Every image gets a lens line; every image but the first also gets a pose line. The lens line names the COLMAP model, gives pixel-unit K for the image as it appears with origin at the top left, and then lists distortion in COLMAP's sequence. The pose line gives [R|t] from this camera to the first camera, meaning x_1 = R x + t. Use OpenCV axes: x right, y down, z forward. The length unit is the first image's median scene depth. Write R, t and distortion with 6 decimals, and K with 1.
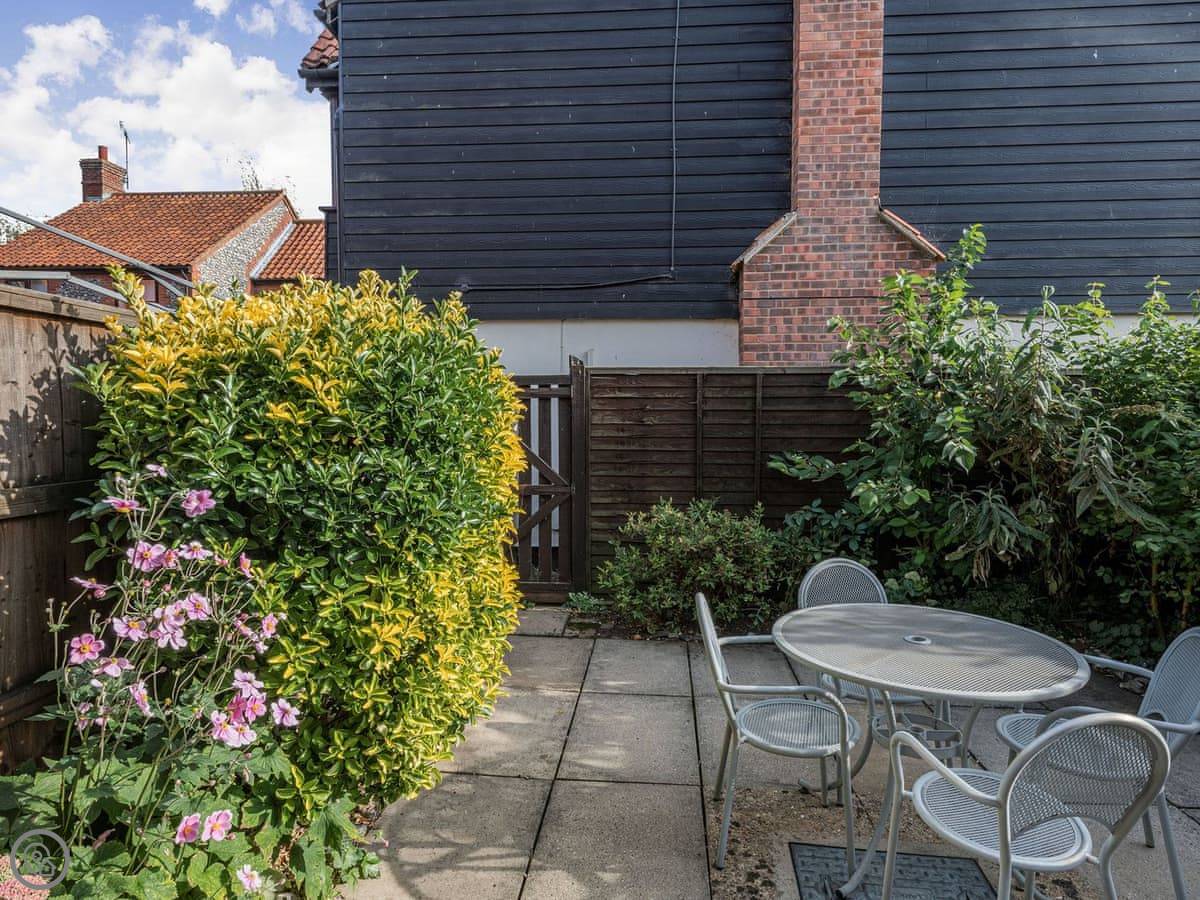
lens RADIAL K [[709.6, 0, 600.5], [0, 709.6, 446.4], [0, 0, 1]] dist [0.006162, -0.003925]
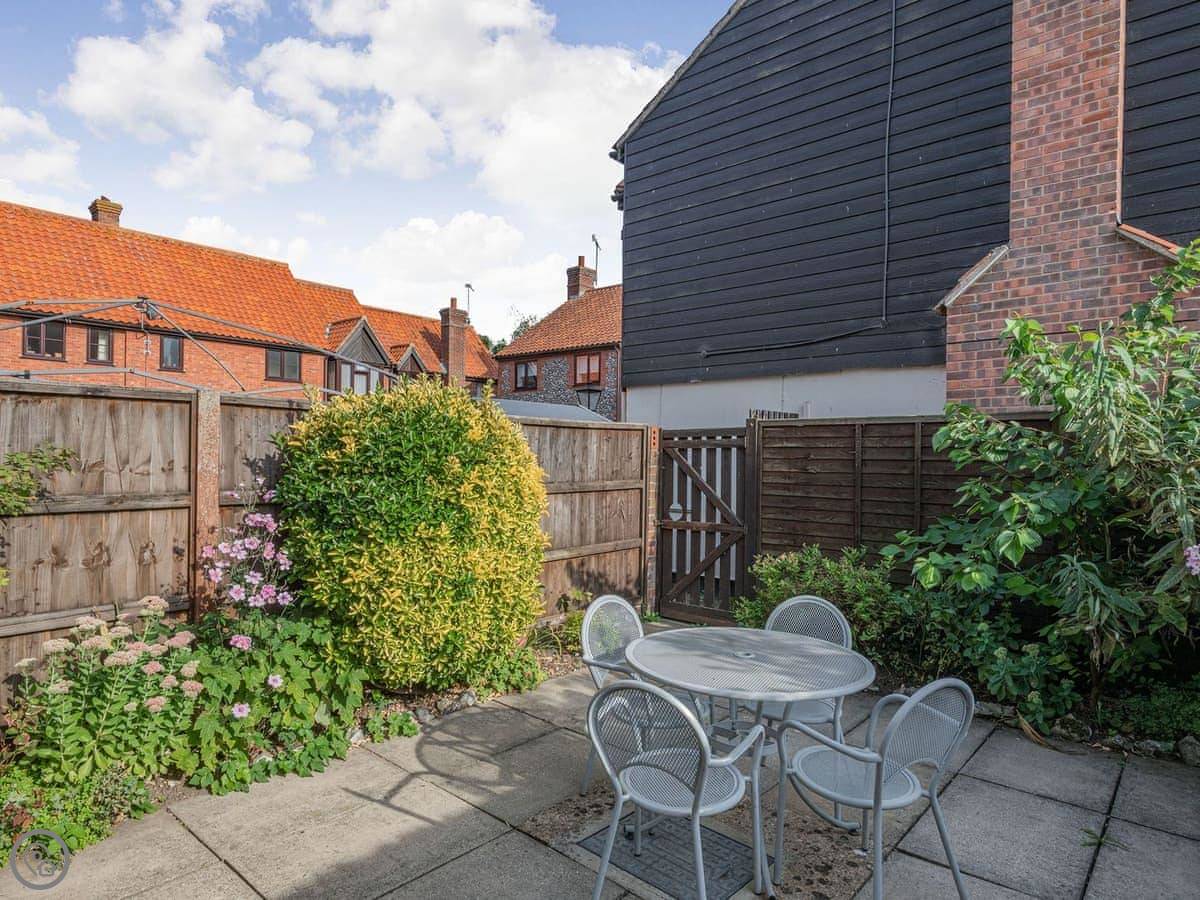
lens RADIAL K [[709.6, 0, 593.3], [0, 709.6, 458.6], [0, 0, 1]] dist [0.006162, -0.003925]
pose [[0.798111, 0.008446, -0.602452, 0.404503], [-0.039826, 0.998454, -0.038763, 0.001984], [0.601193, 0.054931, 0.797214, -0.036035]]
